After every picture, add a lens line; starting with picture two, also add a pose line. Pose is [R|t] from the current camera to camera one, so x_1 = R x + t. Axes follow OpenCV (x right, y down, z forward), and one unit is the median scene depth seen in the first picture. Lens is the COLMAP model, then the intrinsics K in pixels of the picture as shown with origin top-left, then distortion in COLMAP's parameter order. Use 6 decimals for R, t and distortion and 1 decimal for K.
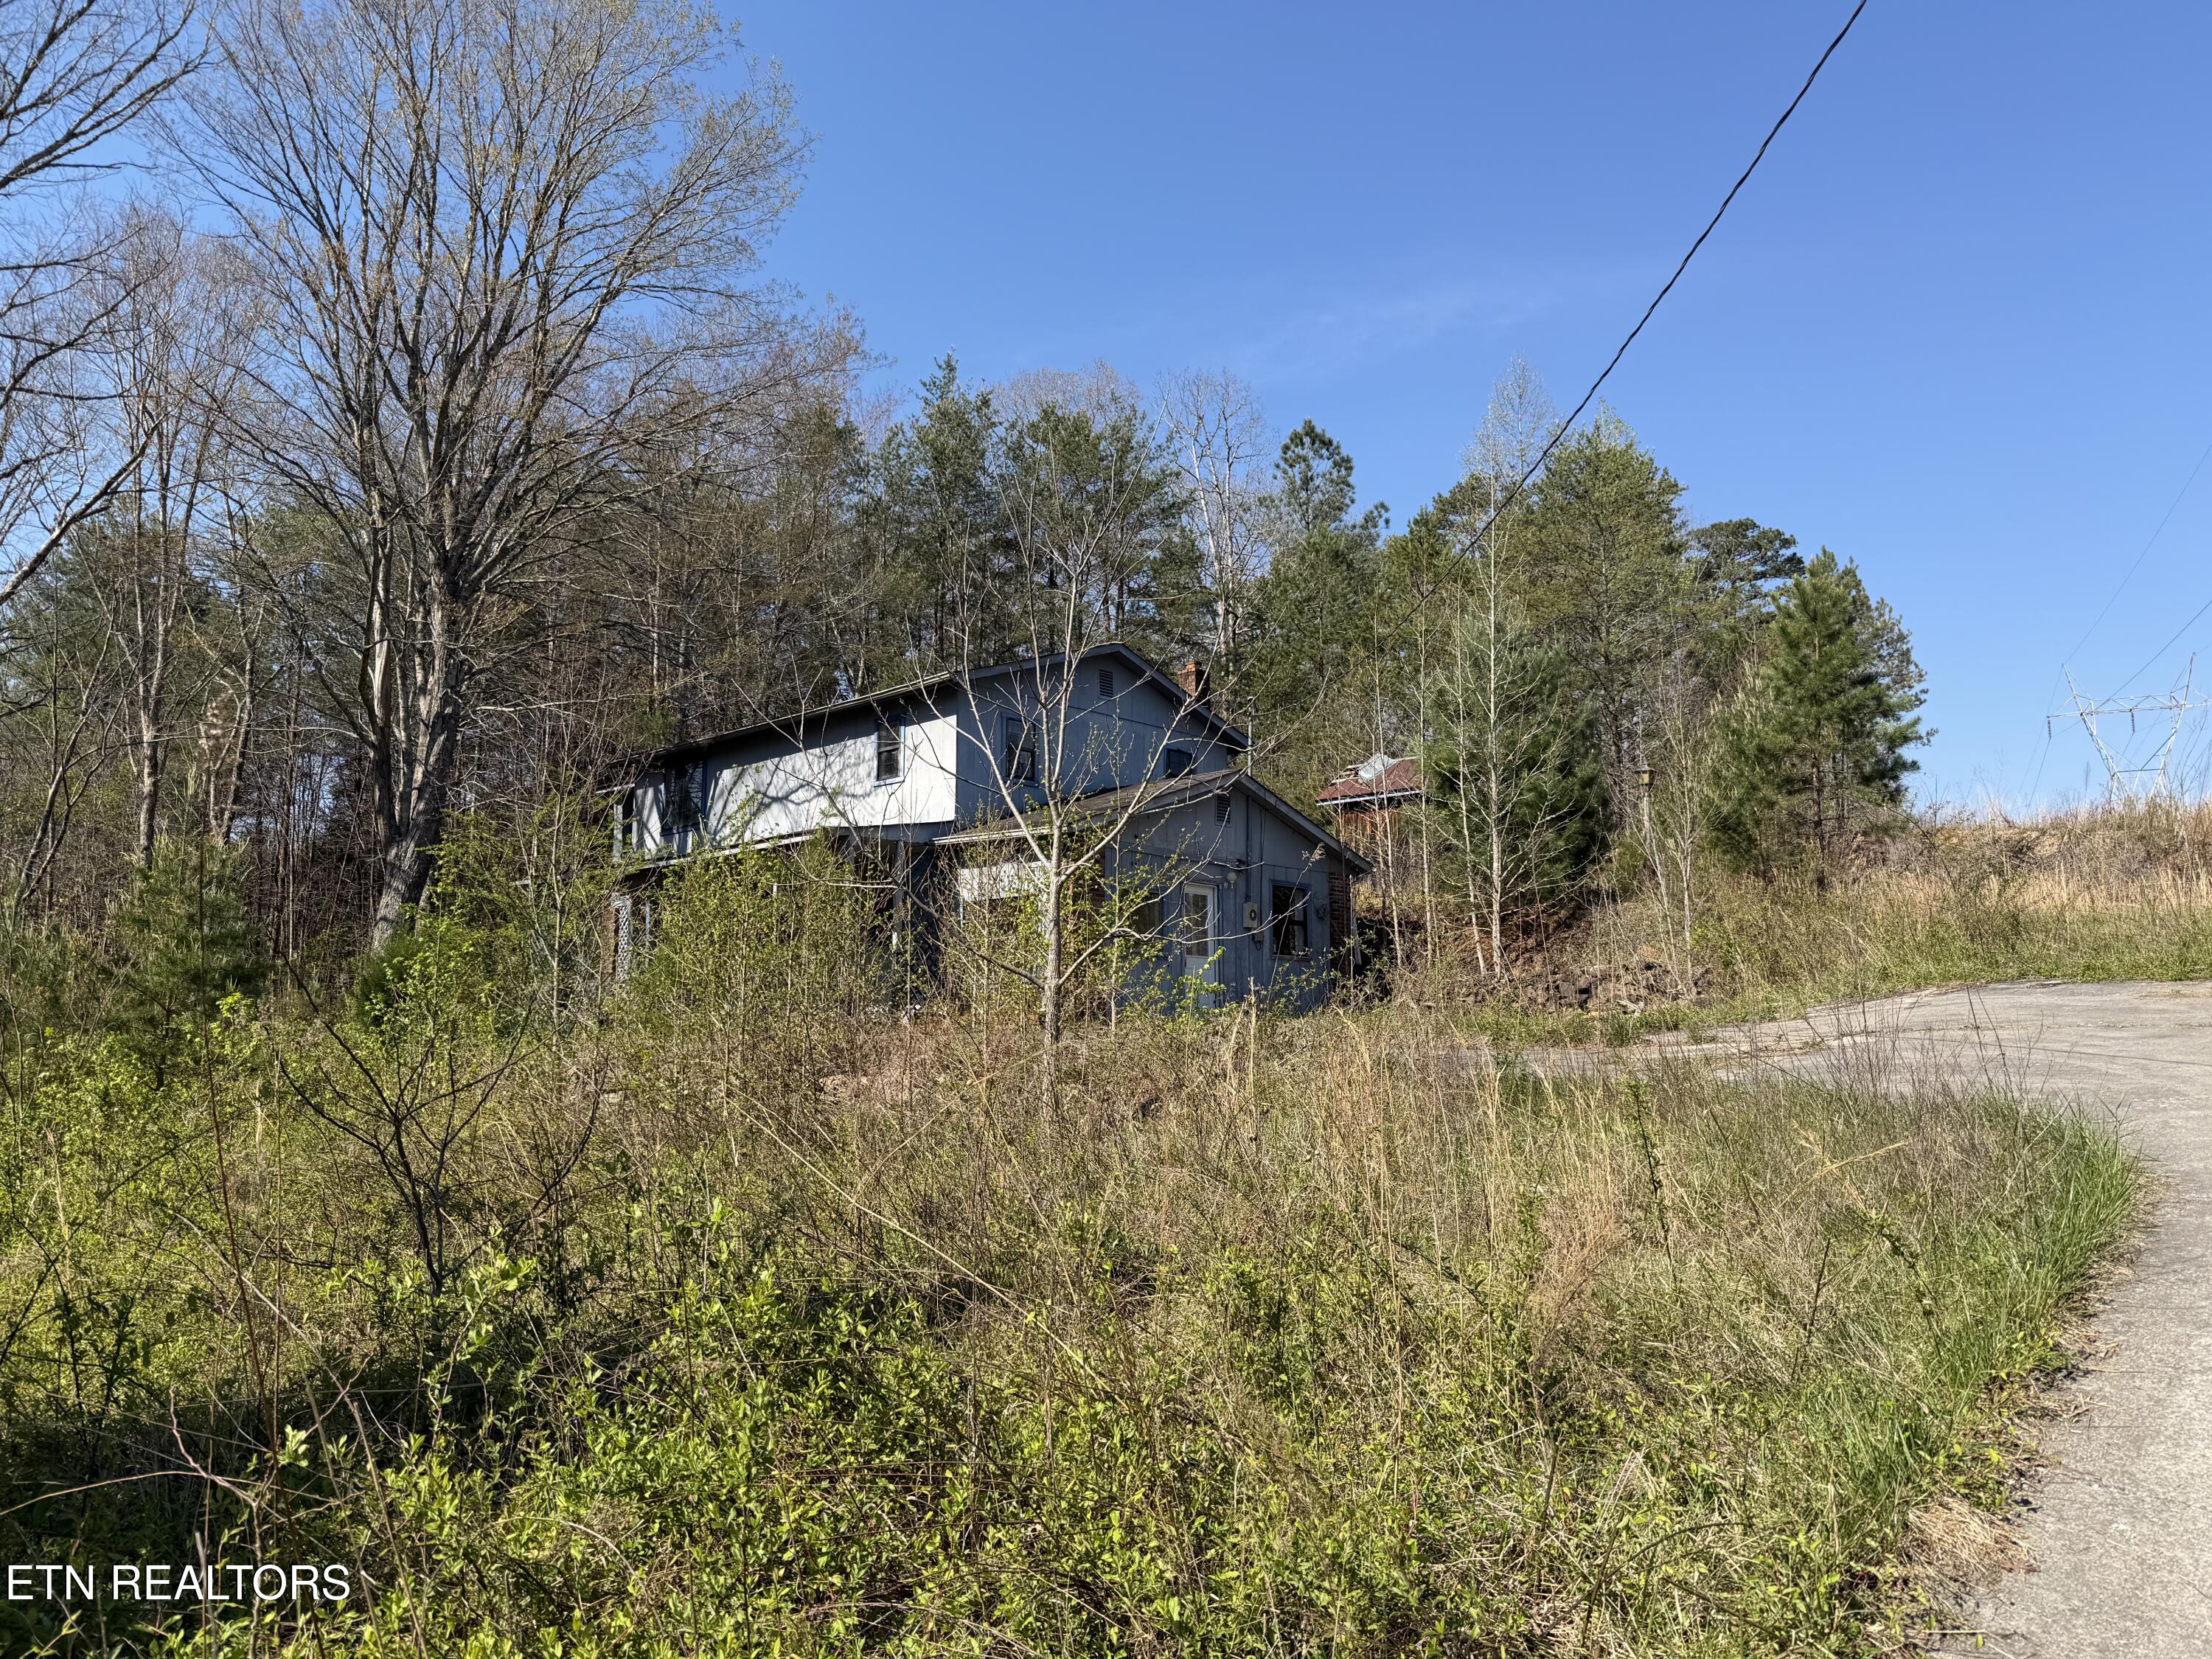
lens RADIAL K [[1589.2, 0, 1104.0], [0, 1589.2, 806.0], [0, 0, 1]] dist [0.078653, -0.118354]
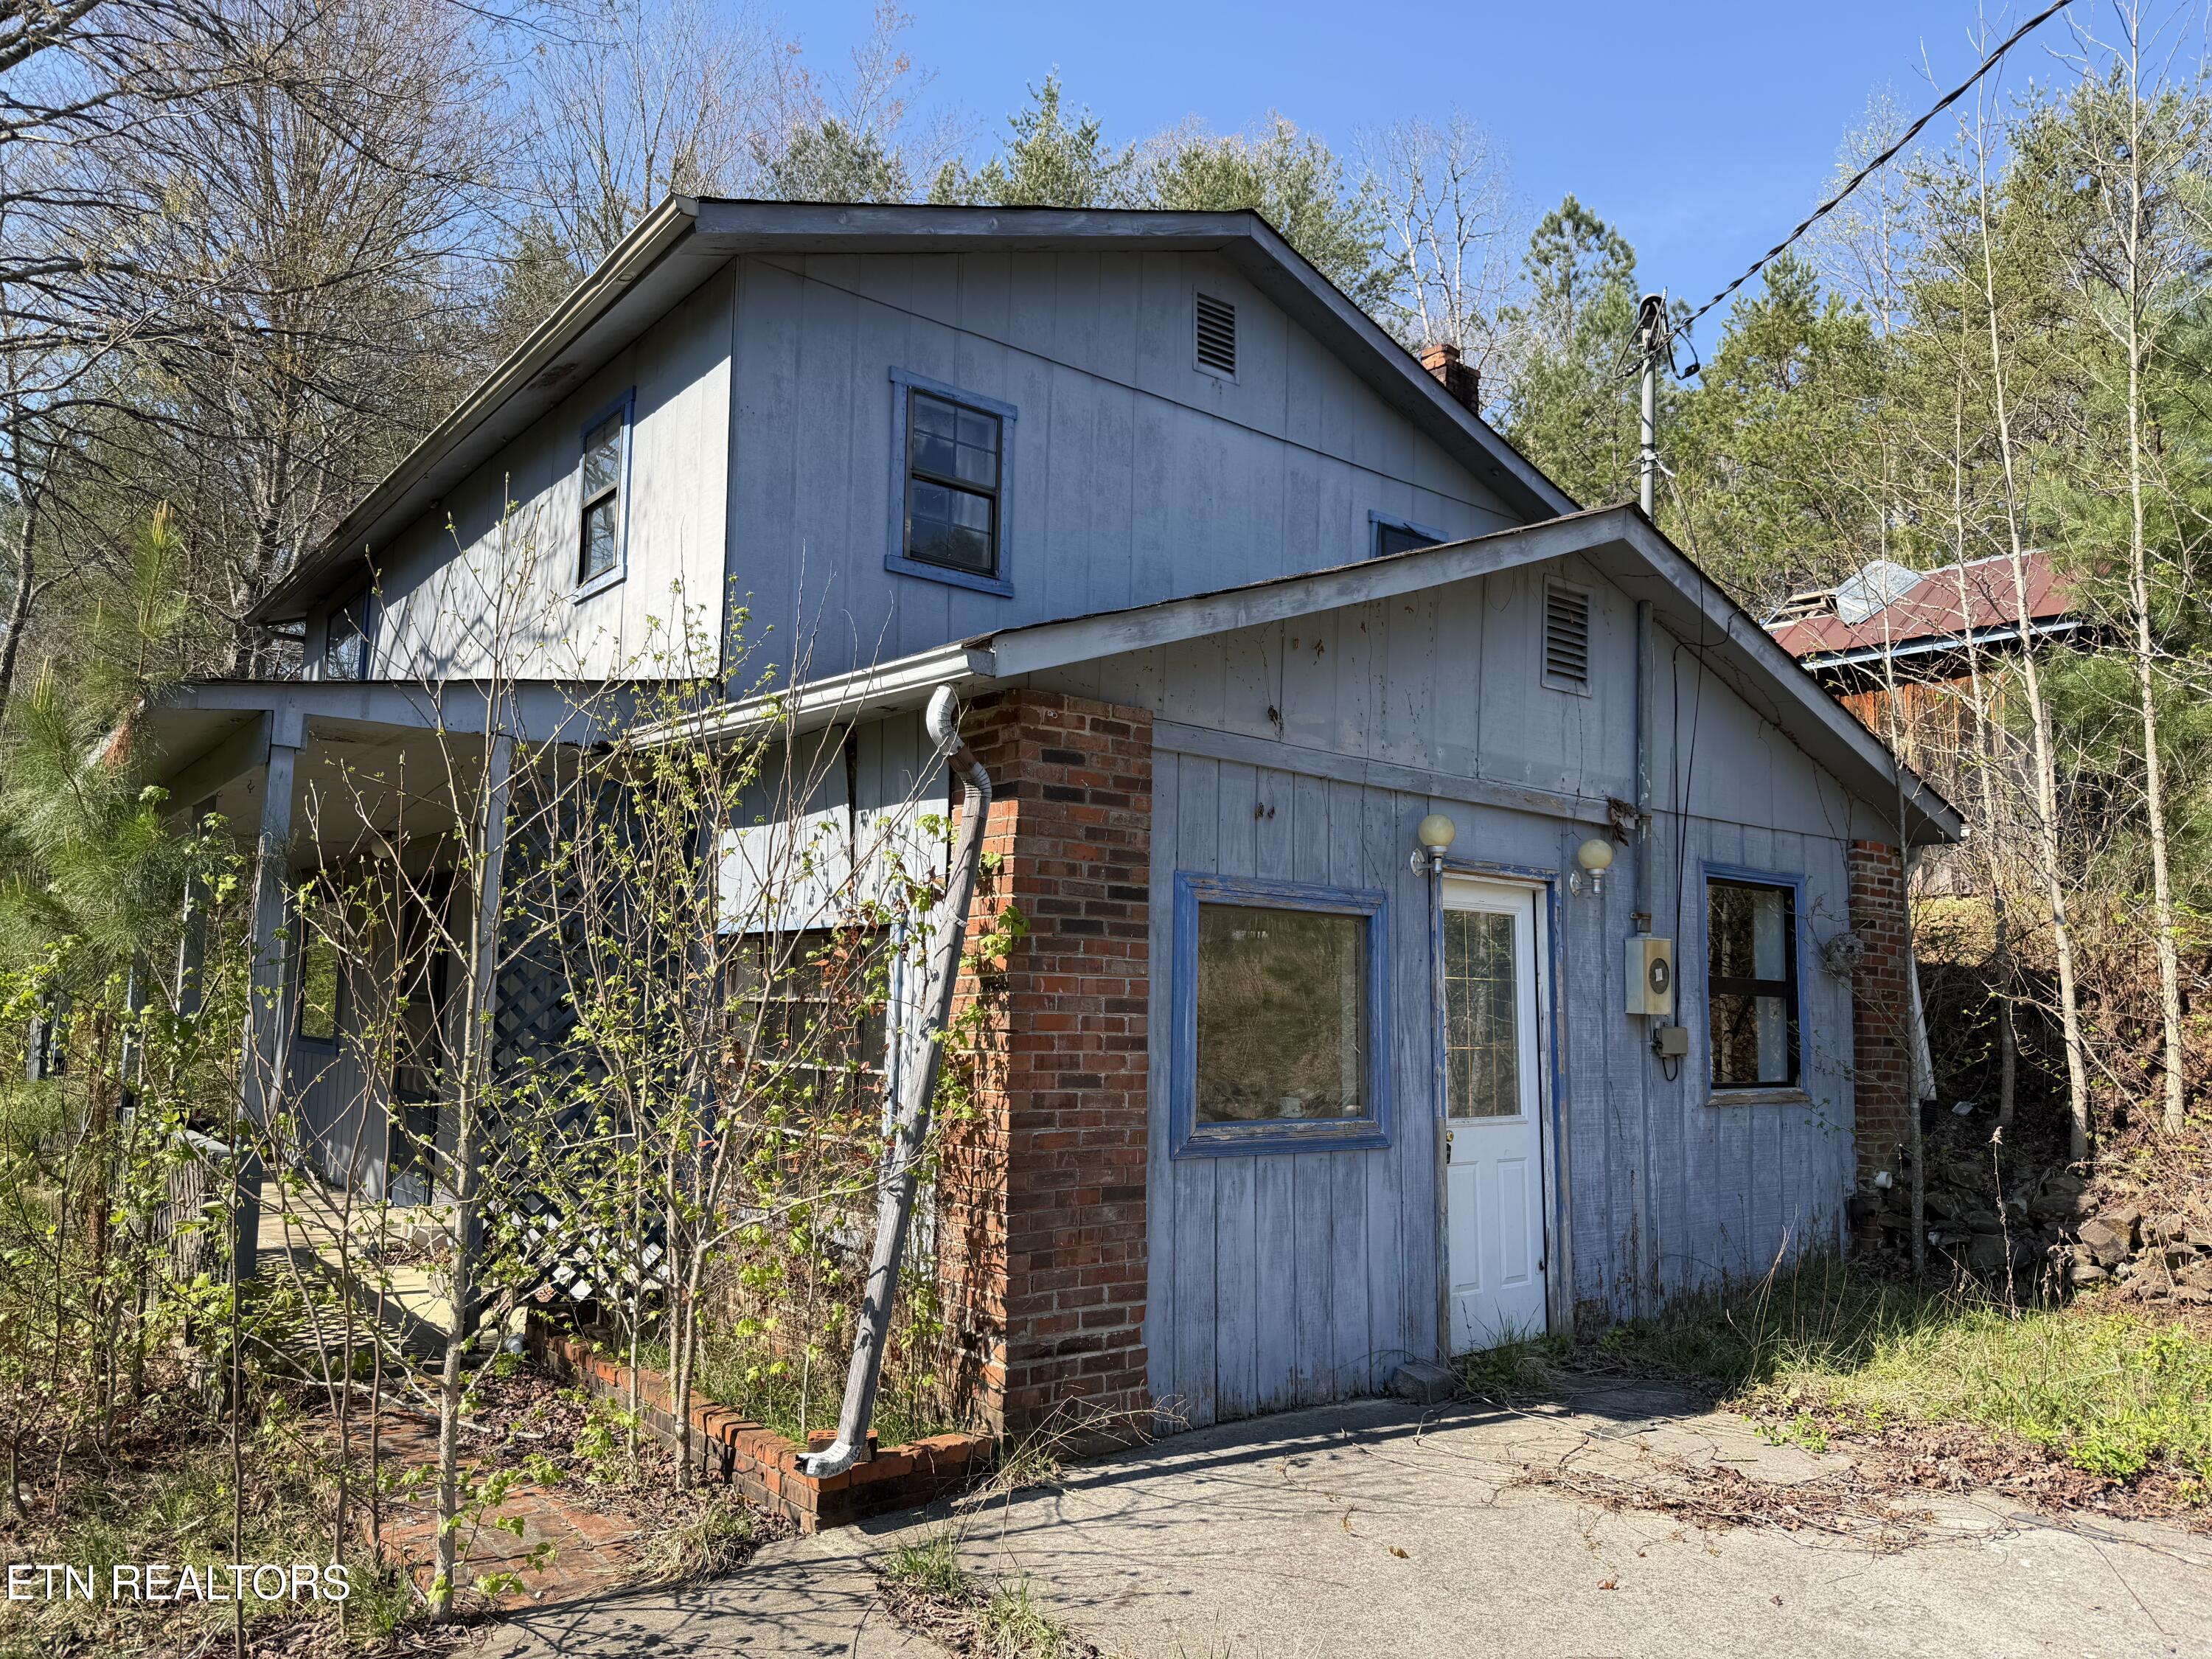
lens RADIAL K [[1599.0, 0, 1105.9], [0, 1599.0, 791.9], [0, 0, 1]] dist [0.119295, -0.158541]
pose [[0.992690, -0.005349, -0.120572, 0.018030], [0.007724, 0.999785, 0.019236, 0.020759], [0.120443, -0.020026, 0.992518, 0.557762]]
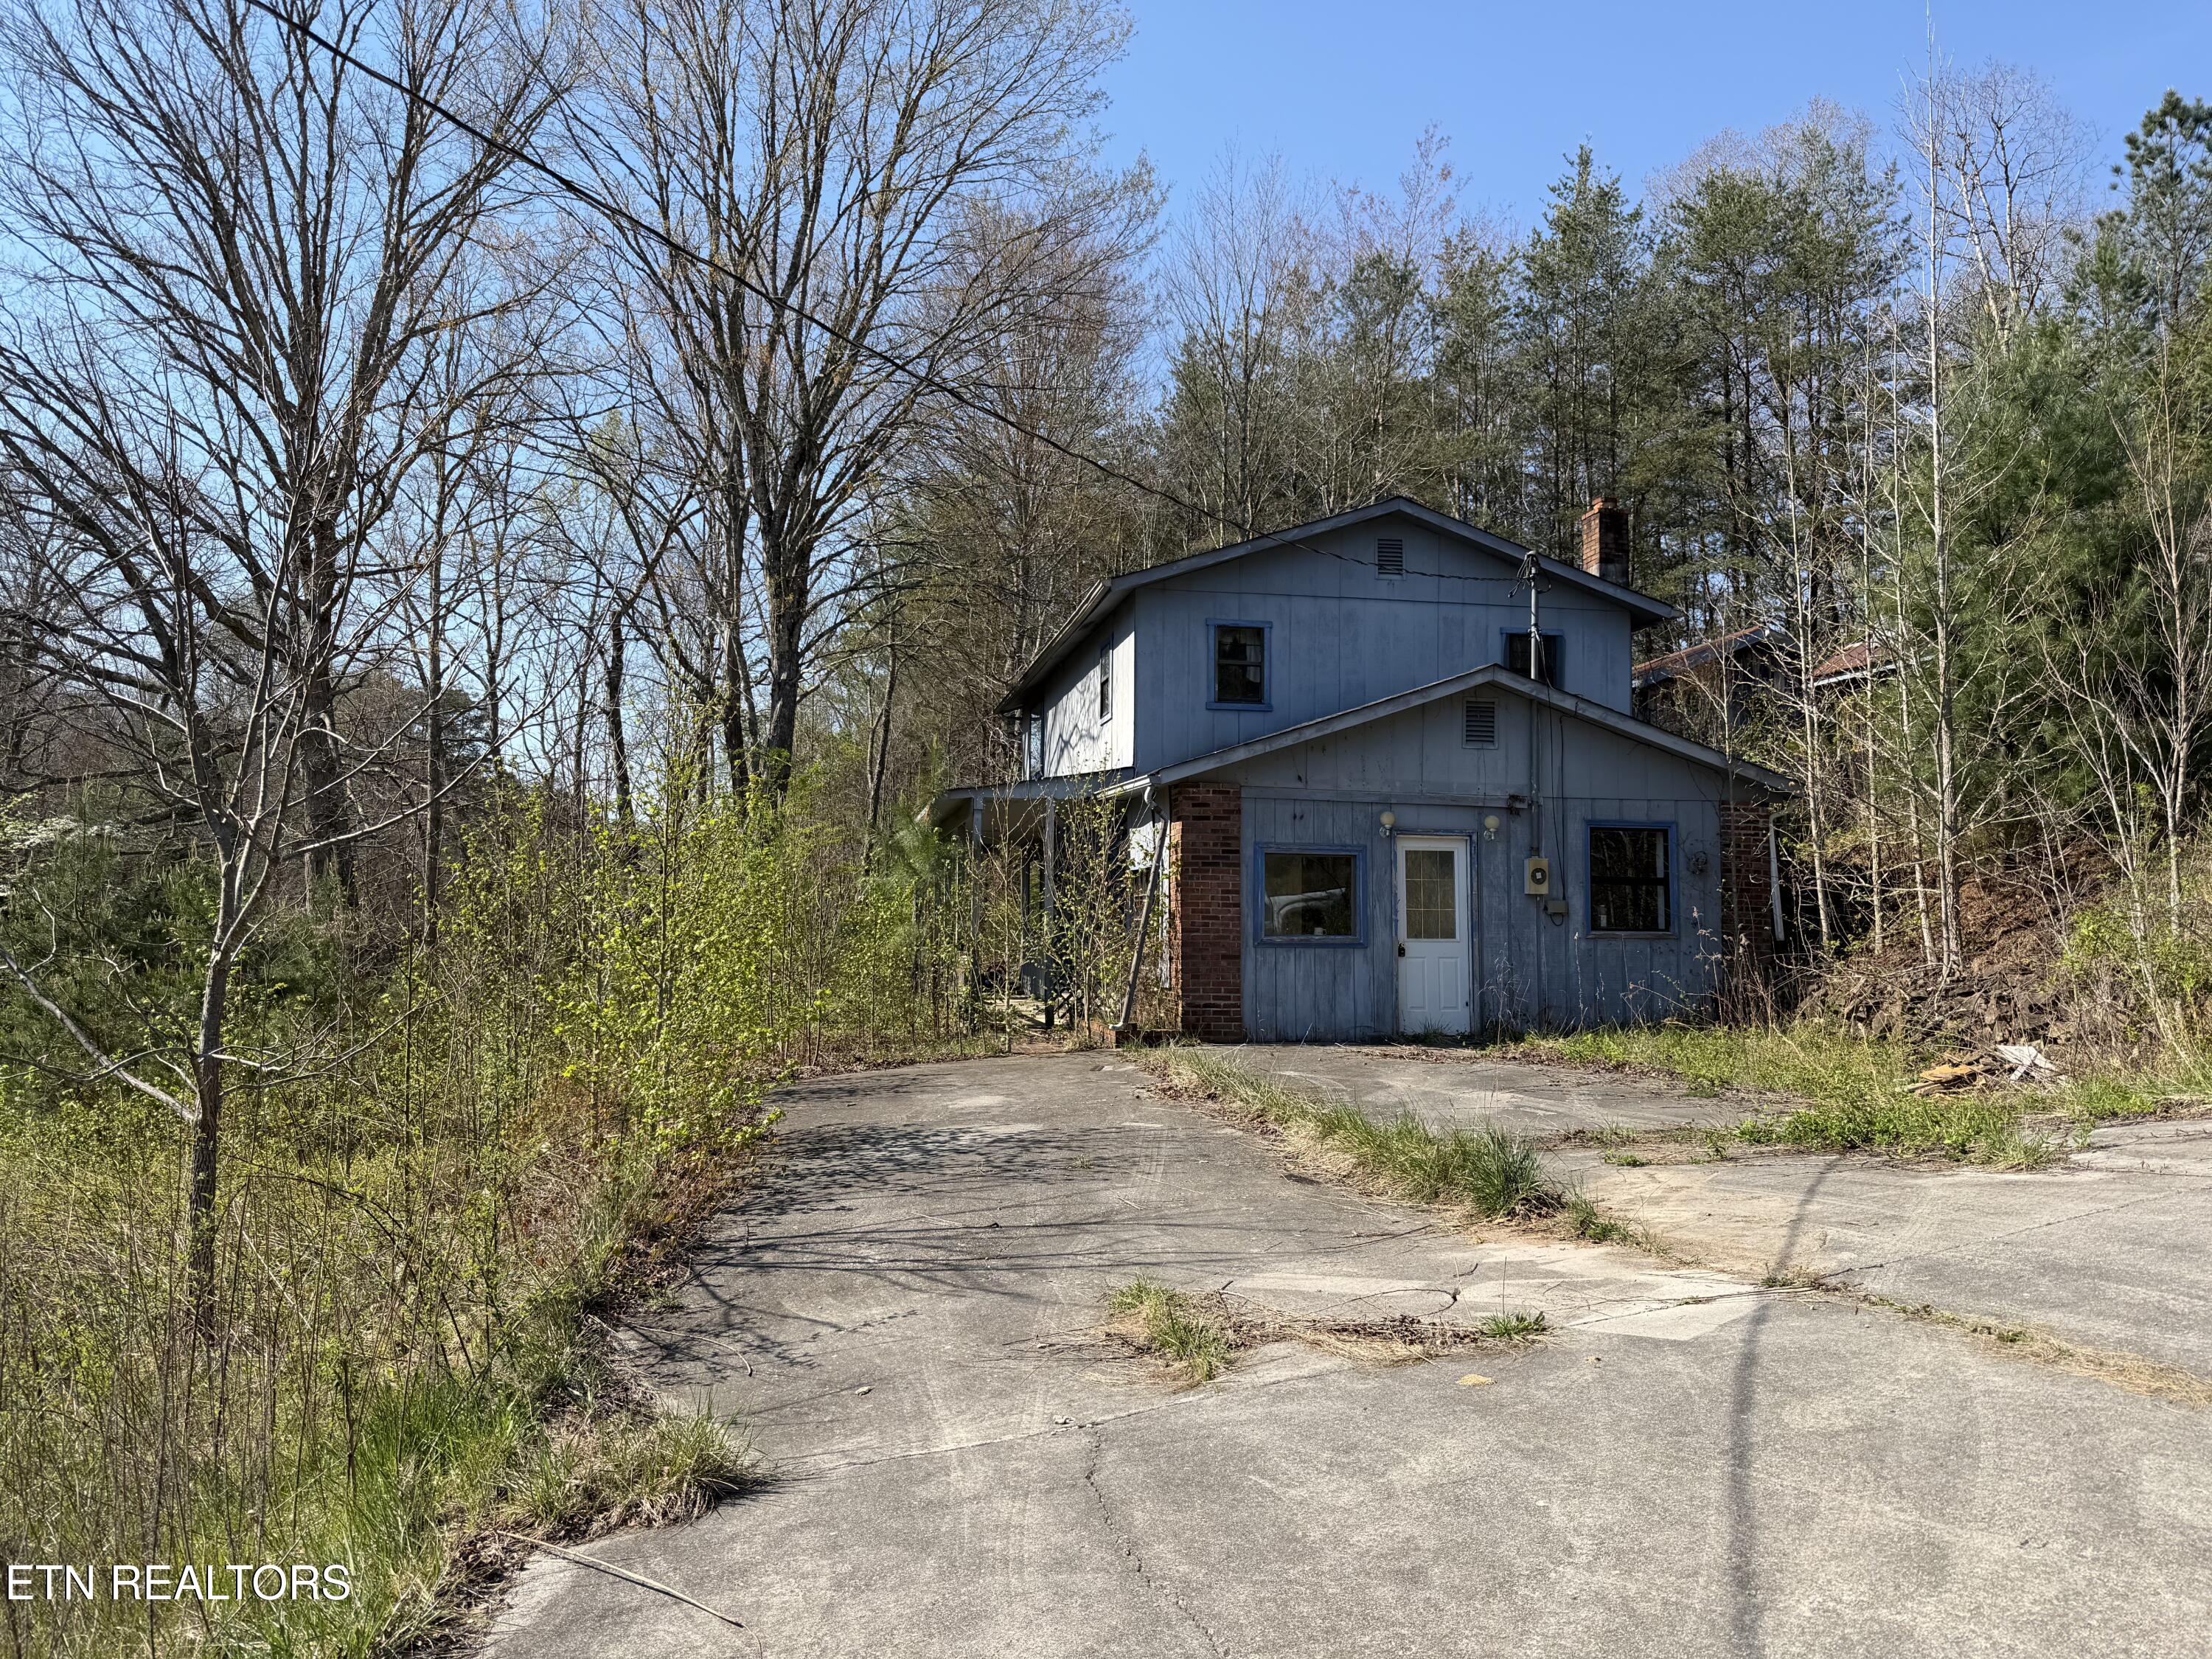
lens RADIAL K [[1599.0, 0, 1105.9], [0, 1599.0, 791.9], [0, 0, 1]] dist [0.119295, -0.158541]
pose [[0.824613, -0.046818, -0.563757, 0.289597], [0.086503, 0.995285, 0.043873, -0.013294], [0.559045, -0.084945, 0.824775, 0.259244]]
